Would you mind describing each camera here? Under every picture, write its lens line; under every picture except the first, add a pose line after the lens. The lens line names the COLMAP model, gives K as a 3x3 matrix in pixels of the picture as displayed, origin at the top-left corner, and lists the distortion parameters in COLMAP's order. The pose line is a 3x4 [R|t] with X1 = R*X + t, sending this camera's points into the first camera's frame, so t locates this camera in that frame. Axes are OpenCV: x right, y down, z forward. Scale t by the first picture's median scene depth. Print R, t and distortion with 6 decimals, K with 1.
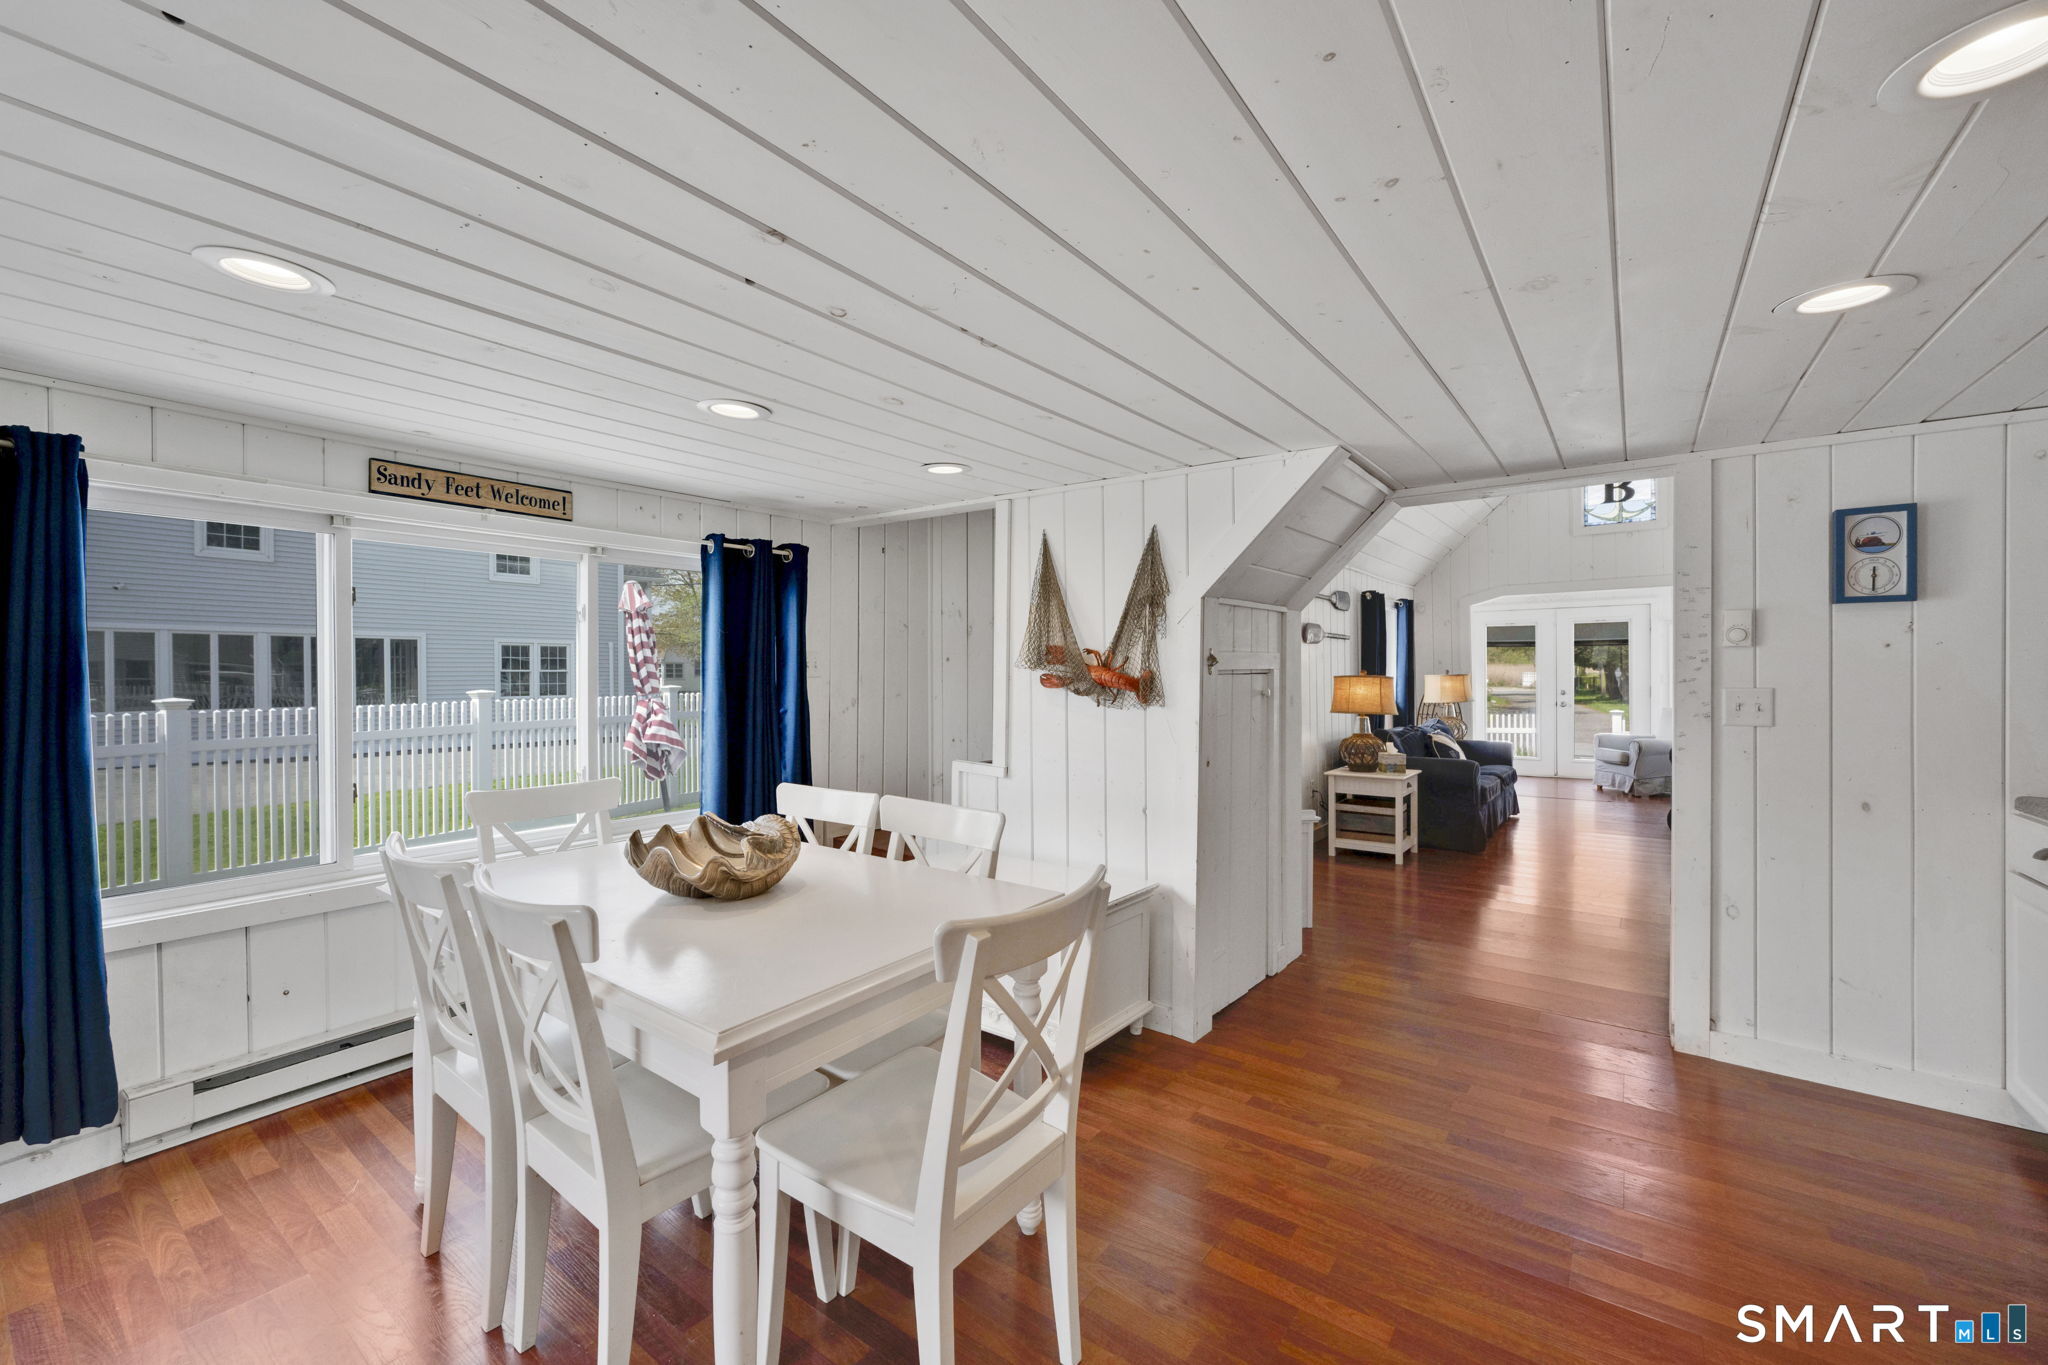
lens RADIAL K [[841.0, 0, 1028.1], [0, 841.0, 683.1], [0, 0, 1]] dist [0.000351, -0.001277]
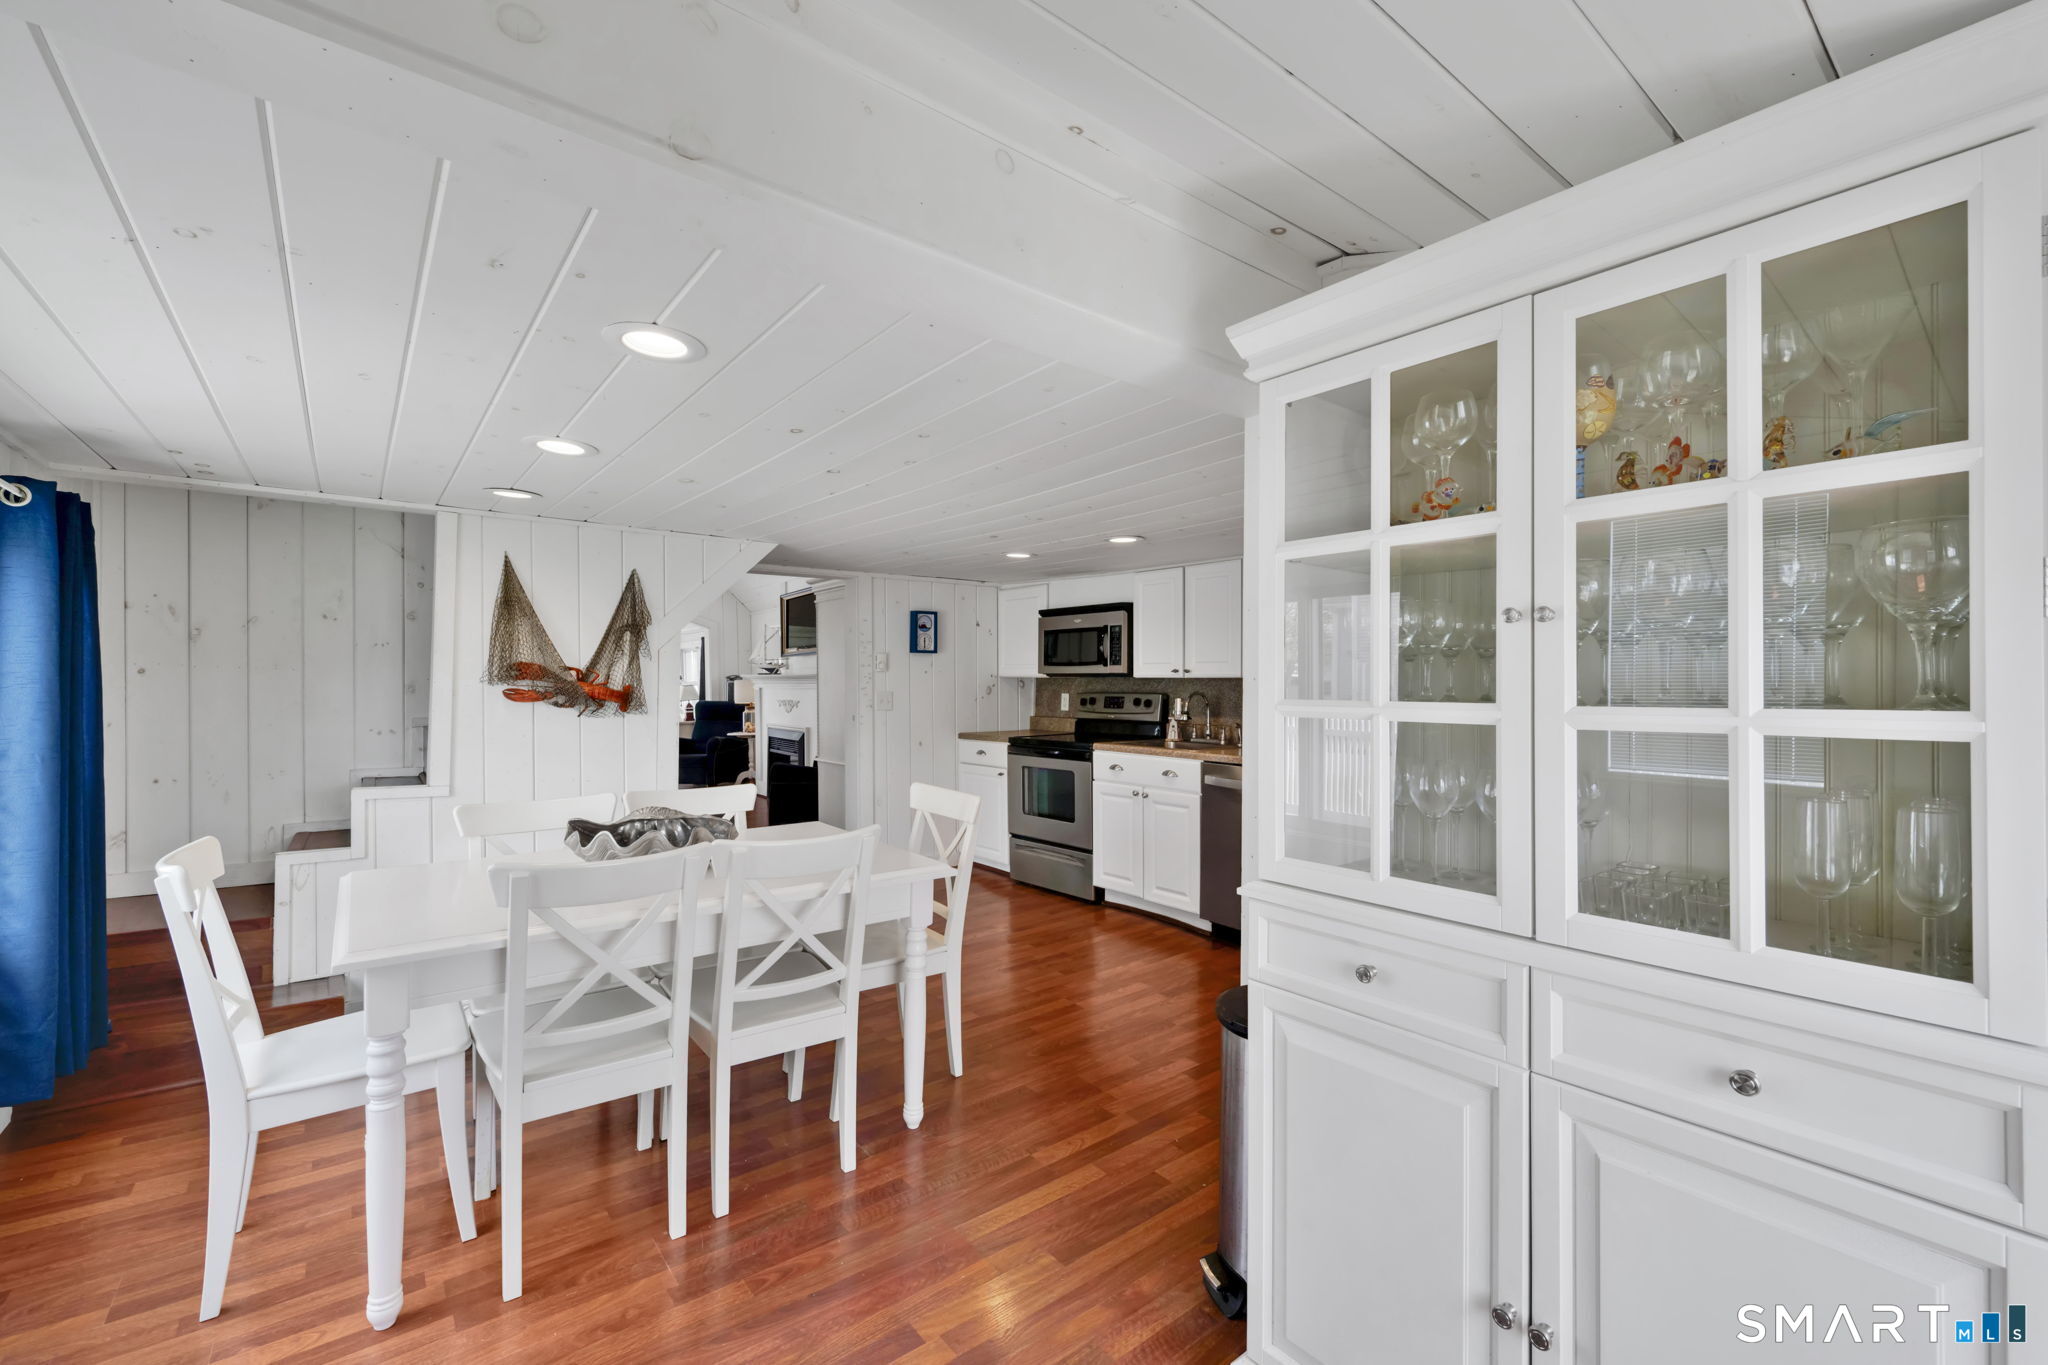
lens RADIAL K [[841.0, 0, 1008.4], [0, 841.0, 679.2], [0, 0, 1]] dist [0.000351, -0.001277]
pose [[0.264738, -0.000696, 0.964320, -0.870508], [0.015224, 0.999878, -0.003458, -0.009986], [-0.964200, 0.015597, 0.264716, 0.132435]]
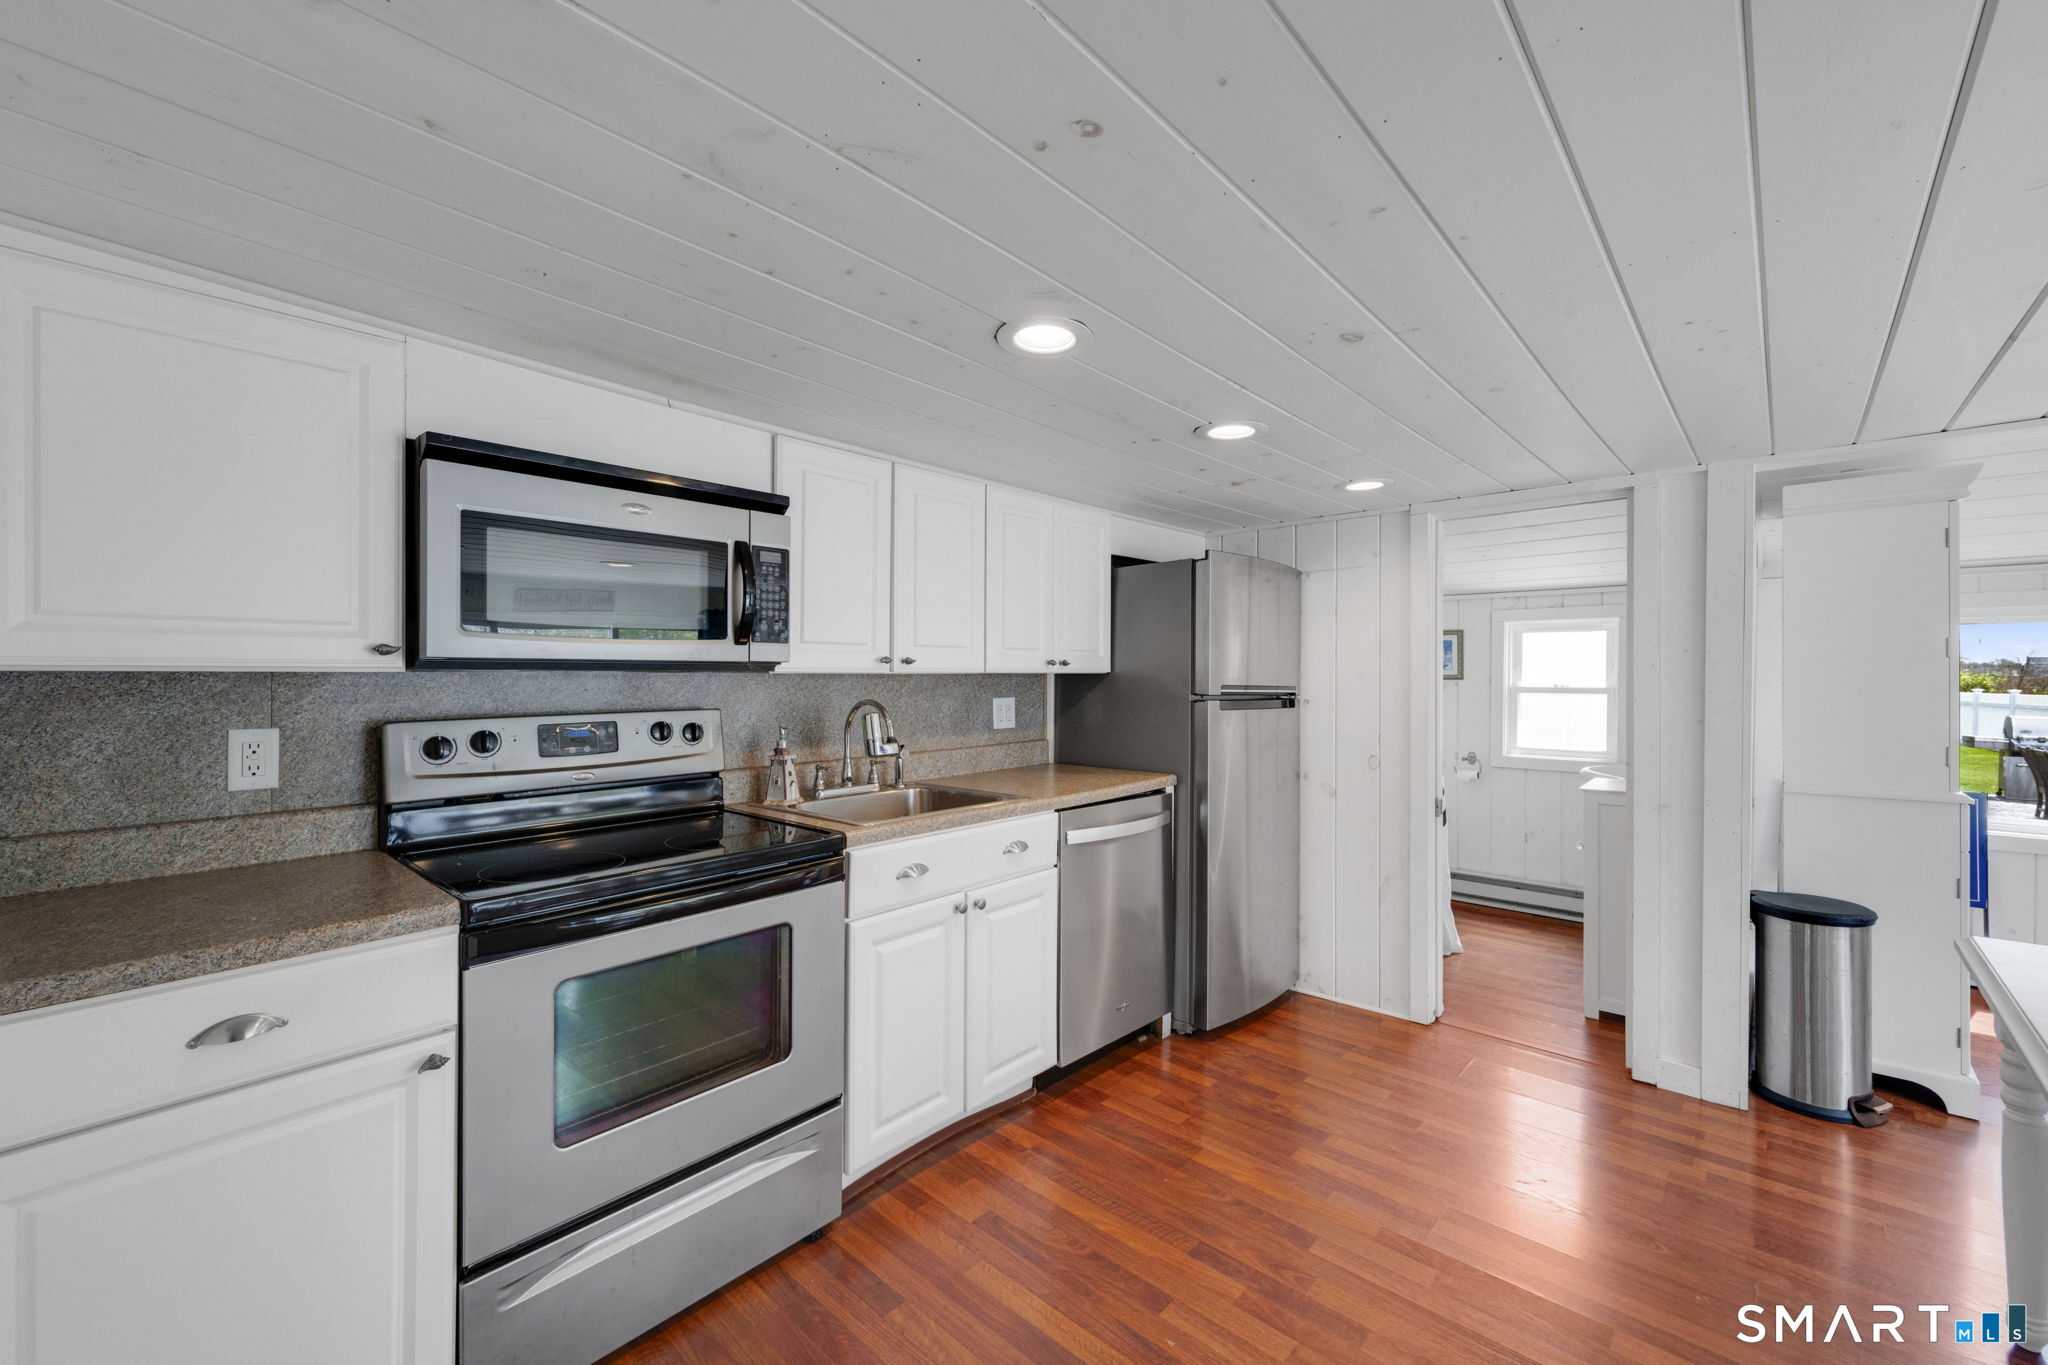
lens RADIAL K [[841.0, 0, 1028.8], [0, 841.0, 674.6], [0, 0, 1]] dist [0.000351, -0.001277]
pose [[-0.994627, -0.000780, 0.103523, 0.482638], [0.001415, 0.999776, 0.021132, -0.029203], [-0.103516, 0.021165, -0.994403, 1.028225]]
